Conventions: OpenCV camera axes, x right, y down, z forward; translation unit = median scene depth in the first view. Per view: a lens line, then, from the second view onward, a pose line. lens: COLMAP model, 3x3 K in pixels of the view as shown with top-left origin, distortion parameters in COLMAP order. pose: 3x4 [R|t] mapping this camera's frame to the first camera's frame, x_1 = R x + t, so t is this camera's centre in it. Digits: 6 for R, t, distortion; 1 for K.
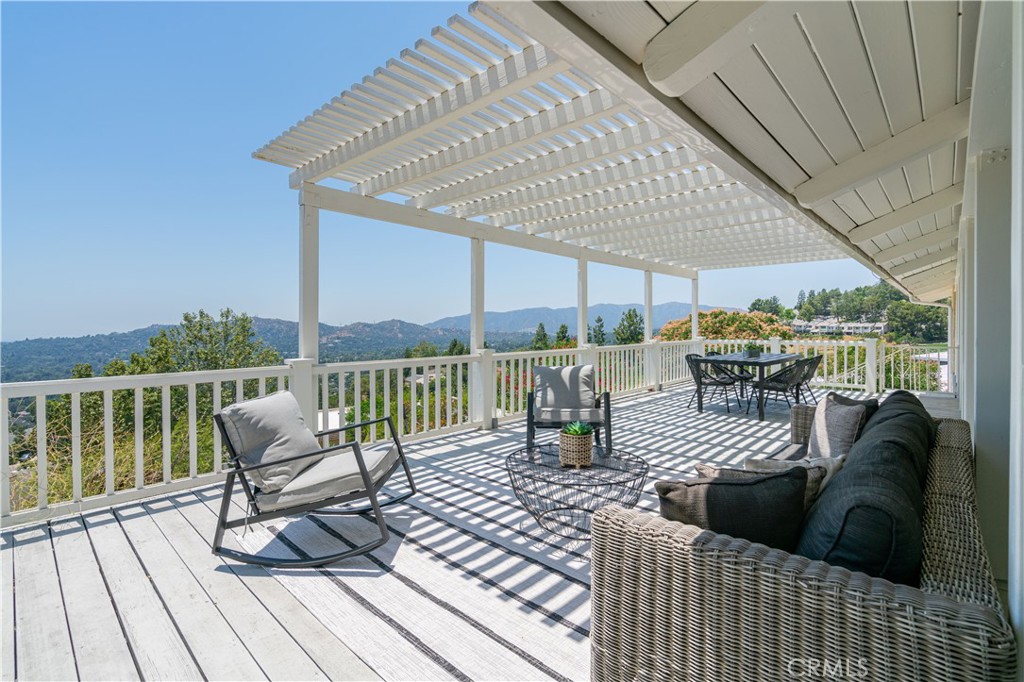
lens RADIAL K [[467.8, 0, 514.8], [0, 467.8, 330.1], [0, 0, 1]] dist [0.000634, 0.000620]
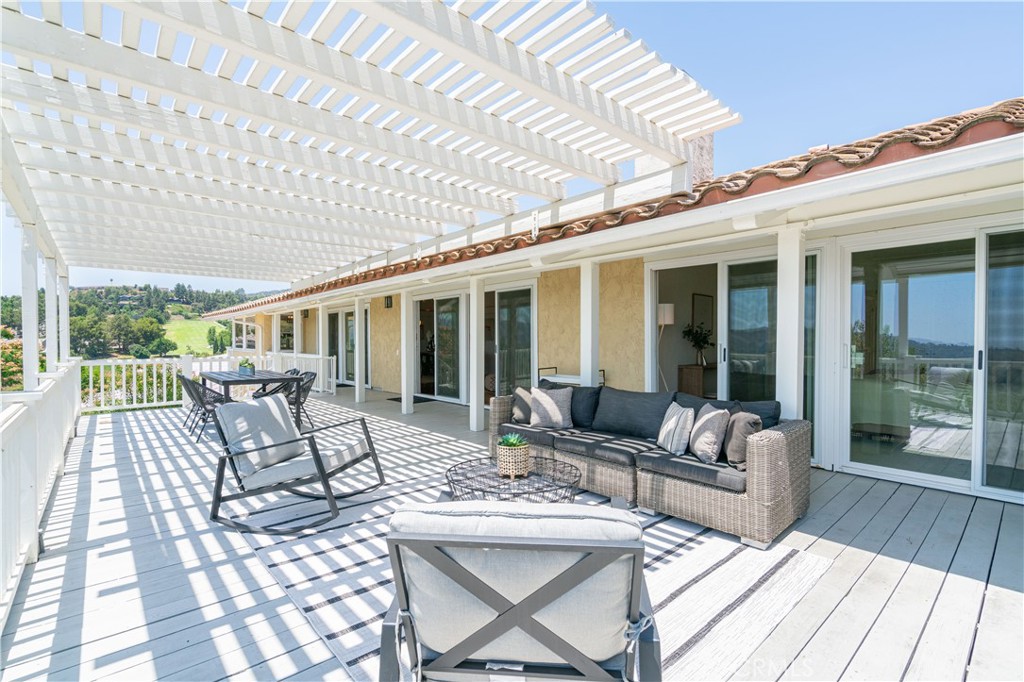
lens RADIAL K [[467.8, 0, 510.3], [0, 467.8, 342.5], [0, 0, 1]] dist [0.000634, 0.000620]
pose [[0.105339, 0.001156, 0.994436, -0.454050], [0.007014, 0.999974, -0.001905, -0.002833], [-0.994412, 0.007175, 0.105328, 0.445986]]
